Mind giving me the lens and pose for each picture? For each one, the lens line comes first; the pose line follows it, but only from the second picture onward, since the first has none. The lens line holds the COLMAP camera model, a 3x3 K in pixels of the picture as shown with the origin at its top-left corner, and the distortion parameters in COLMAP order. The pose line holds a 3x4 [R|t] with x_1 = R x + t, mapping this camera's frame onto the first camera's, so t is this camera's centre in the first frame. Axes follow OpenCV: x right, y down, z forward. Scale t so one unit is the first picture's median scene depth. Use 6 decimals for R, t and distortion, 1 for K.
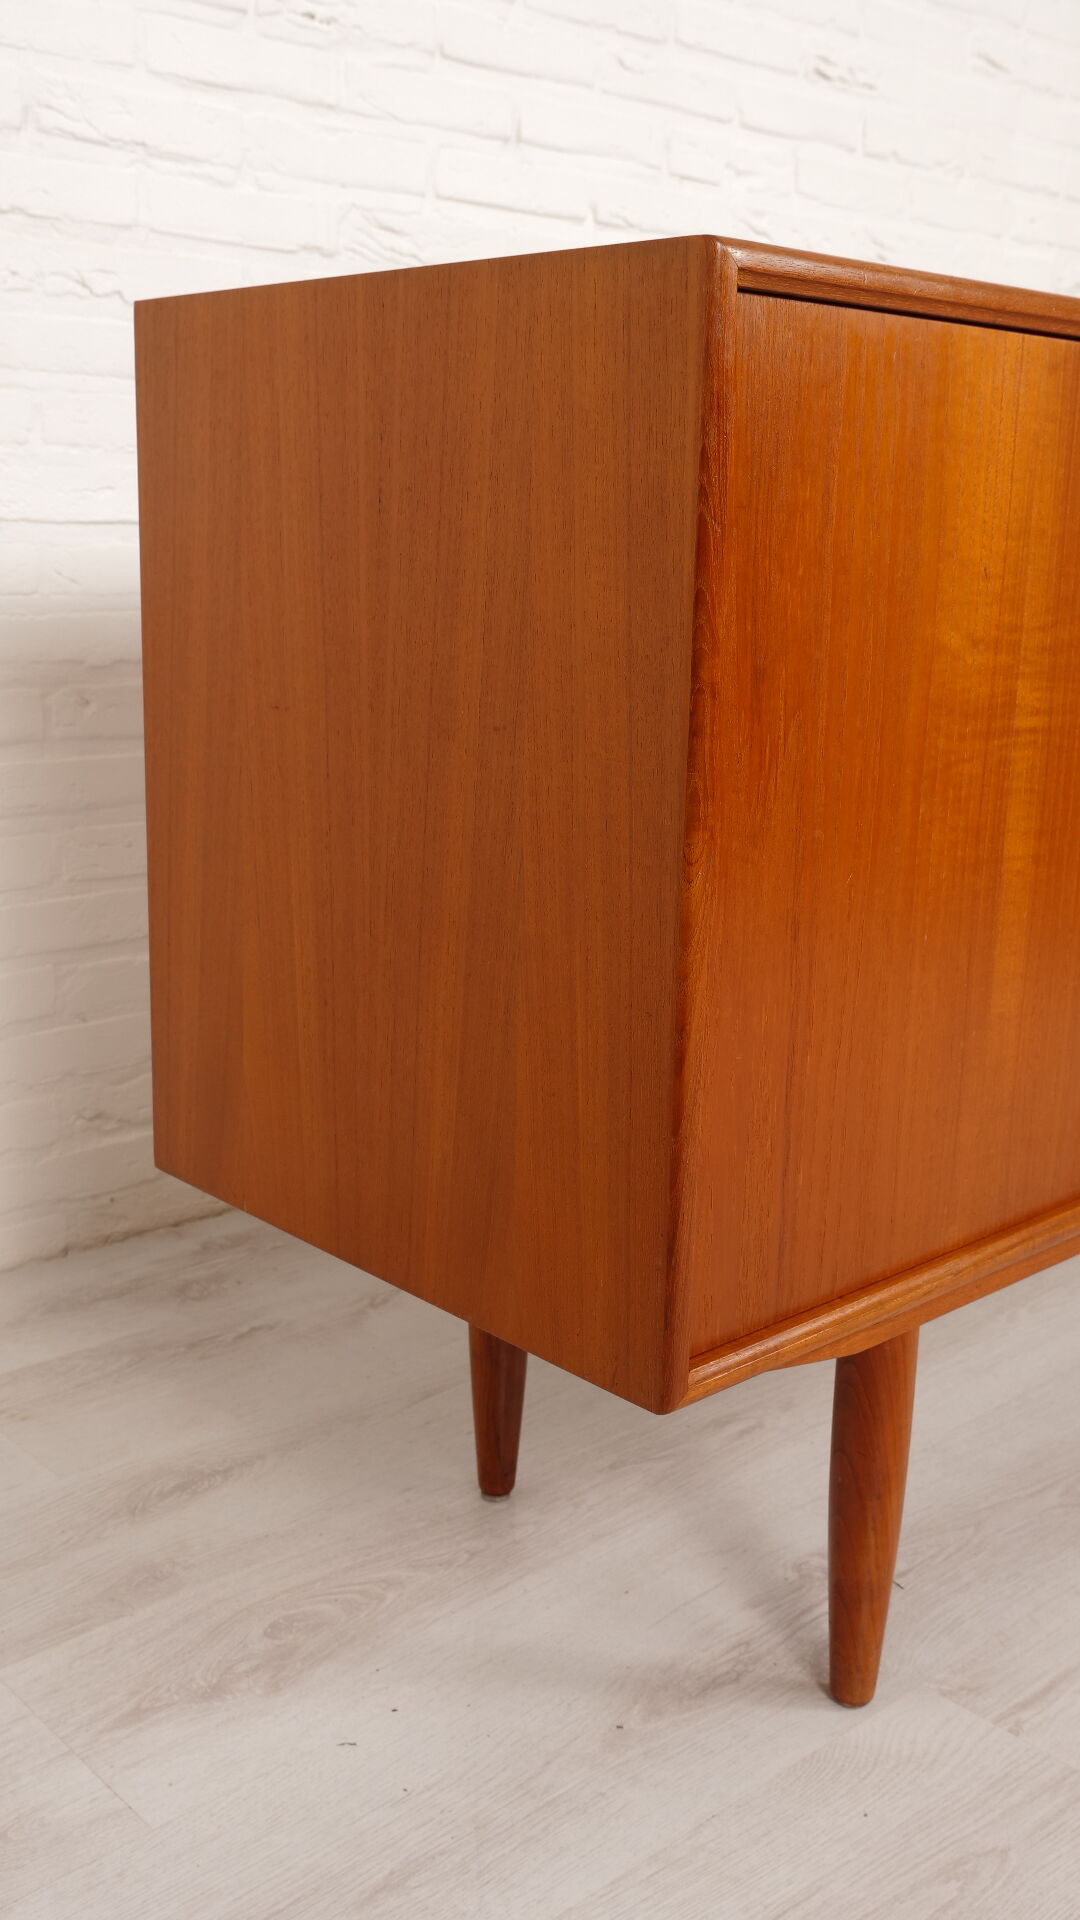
lens RADIAL K [[1937.7, 0, 534.0], [0, 1937.7, 964.6], [0, 0, 1]] dist [-0.009676, 0.000000]
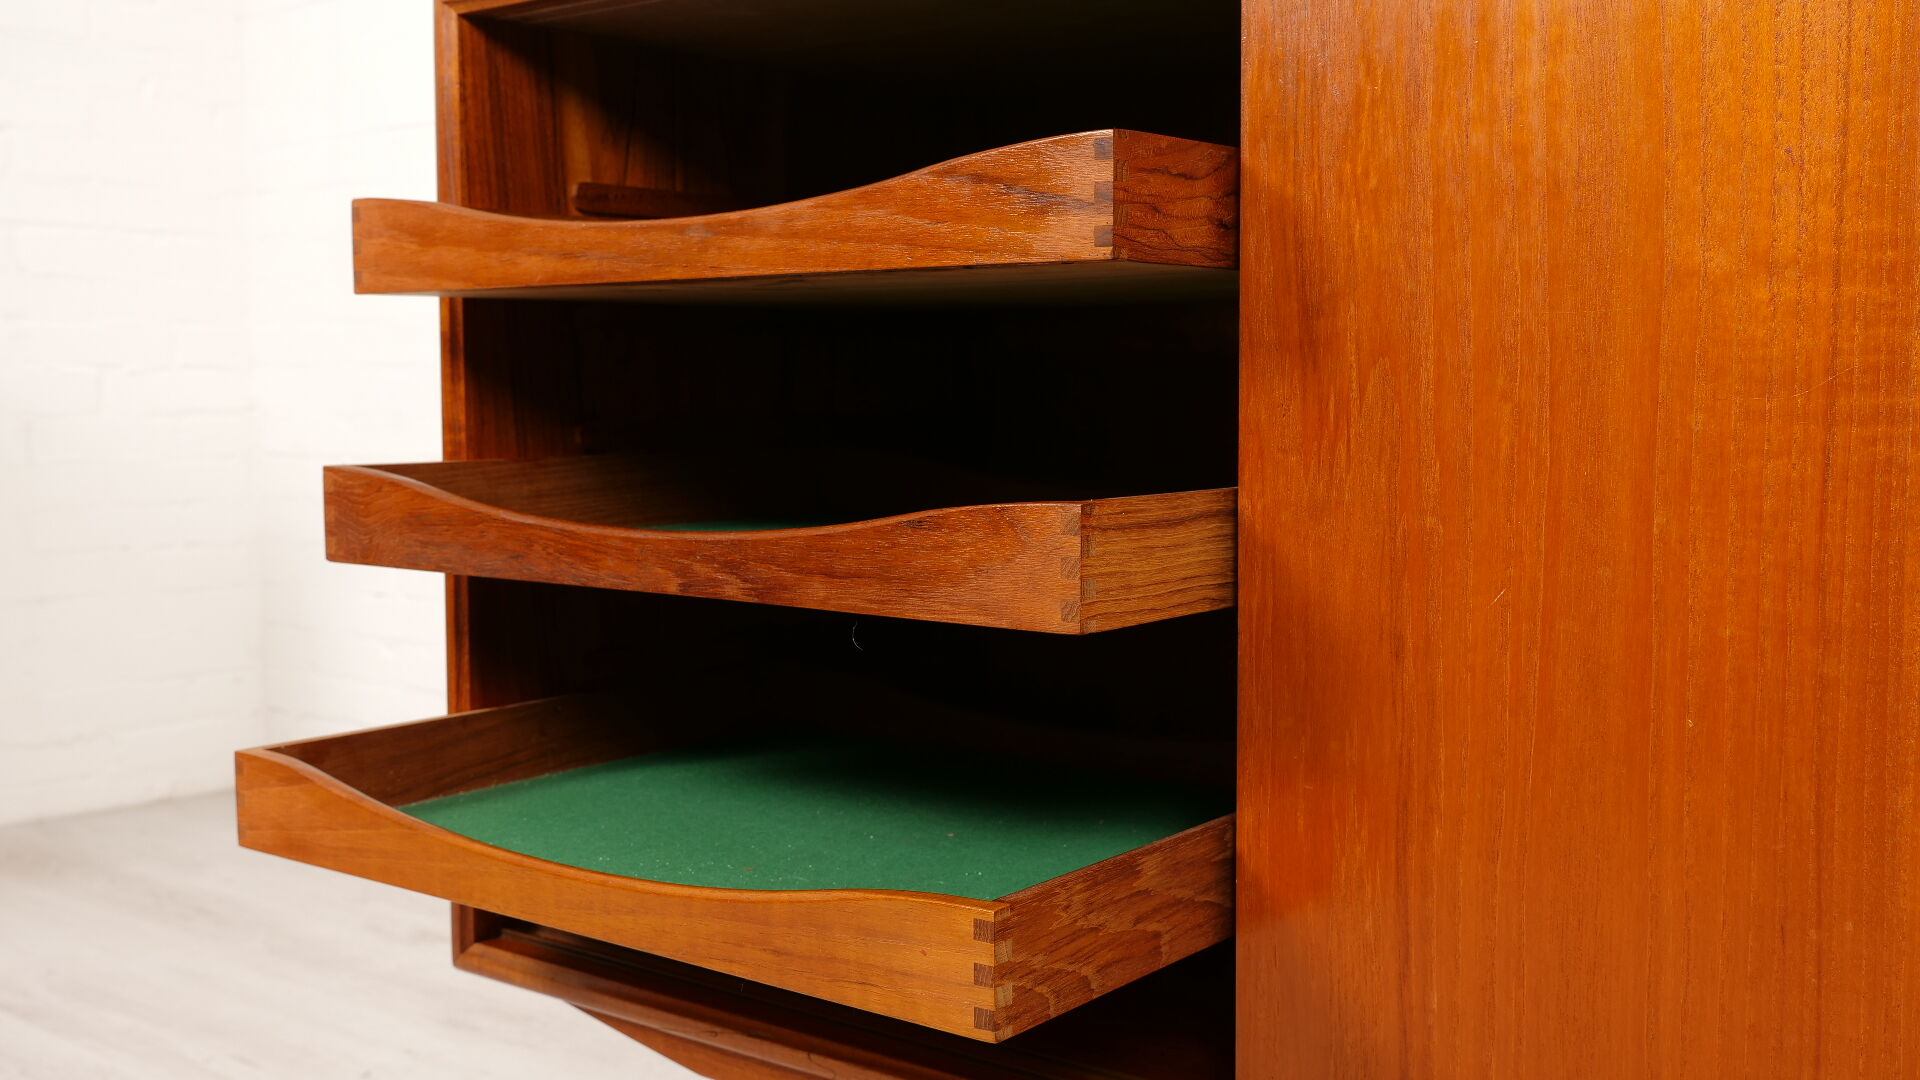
lens RADIAL K [[2009.1, 0, 960.1], [0, 2009.1, 542.5], [0, 0, 1]] dist [-0.003034, 0.000000]
pose [[0.130012, 0.049825, -0.990260, 0.817795], [-0.221623, 0.974928, 0.019957, -0.031835], [0.966426, 0.216870, 0.137794, 0.651080]]
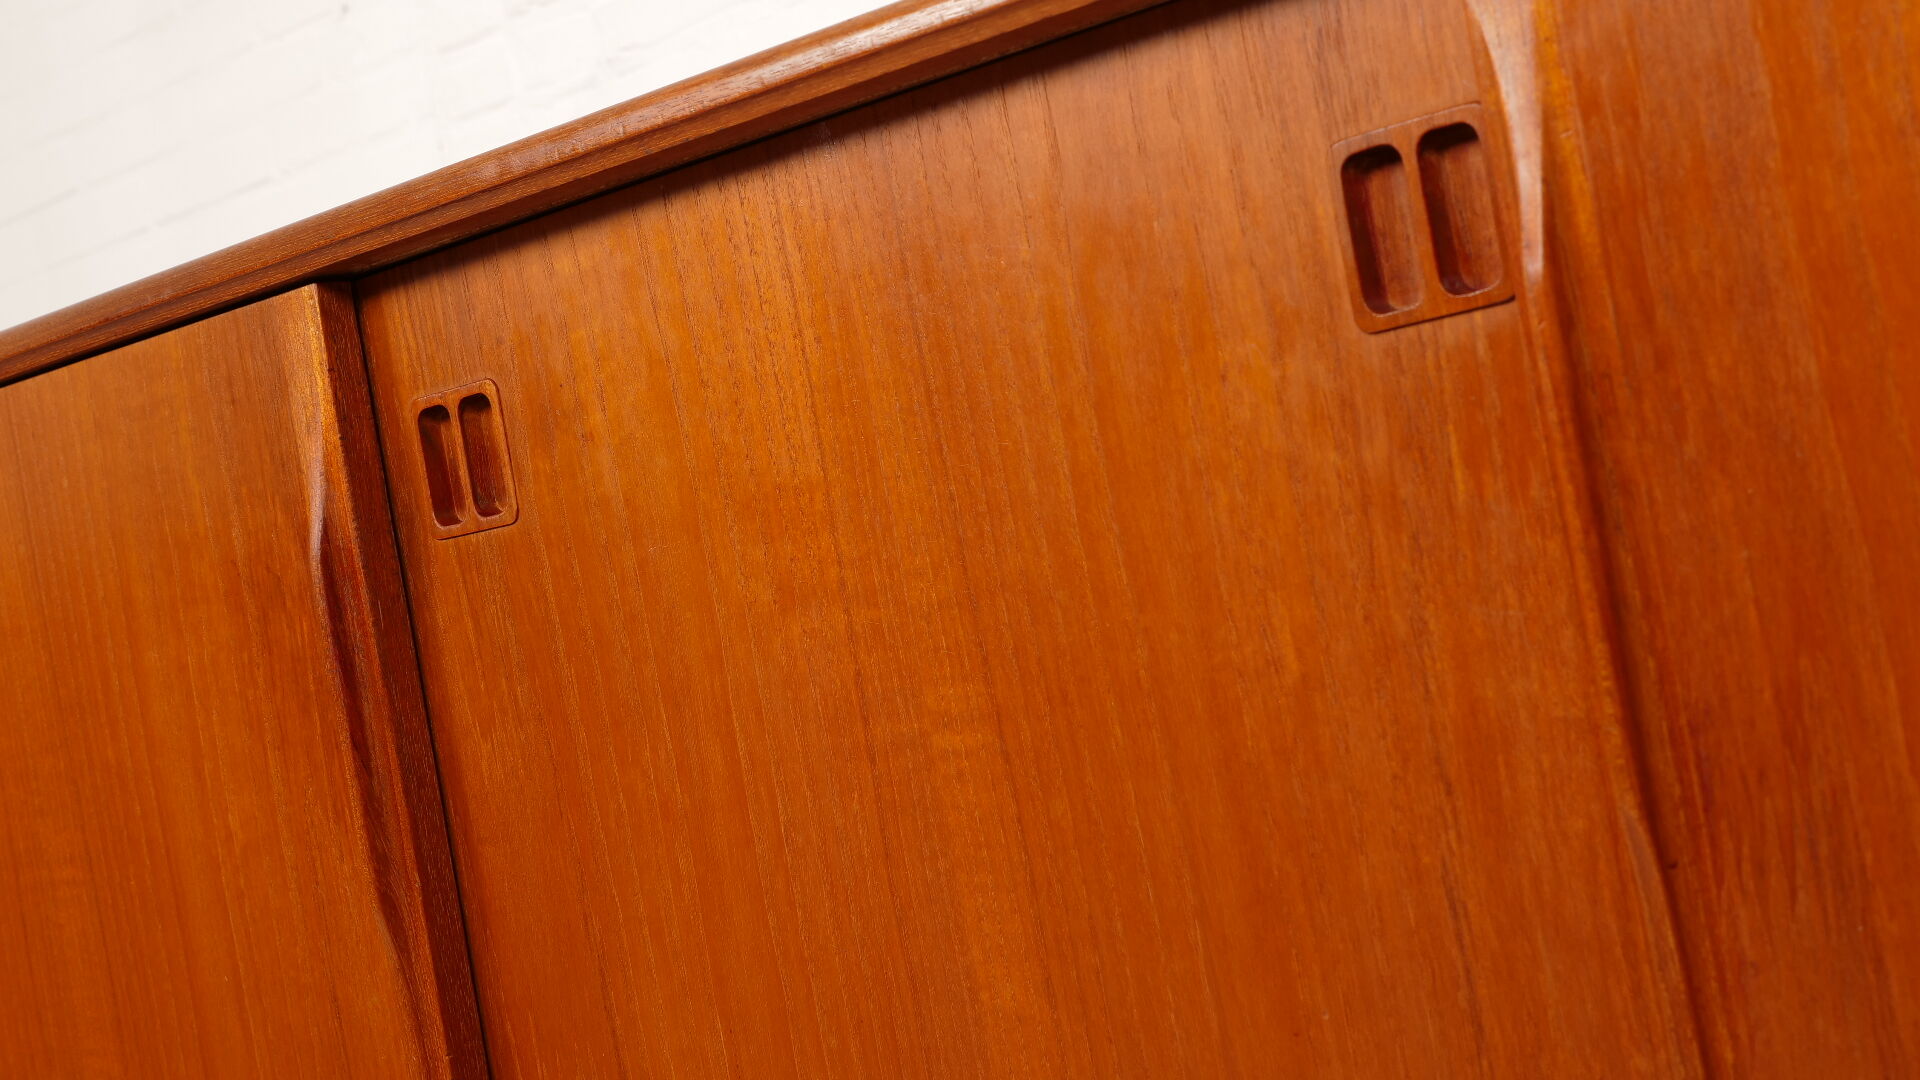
lens RADIAL K [[2784.5, 0, 959.7], [0, 2784.5, 549.3], [0, 0, 1]] dist [0.014953, 0.000000]
pose [[0.072622, -0.048741, -0.996168, 1.387393], [-0.057833, 0.996919, -0.052994, -0.216001], [0.995681, 0.061460, 0.069579, 1.281308]]
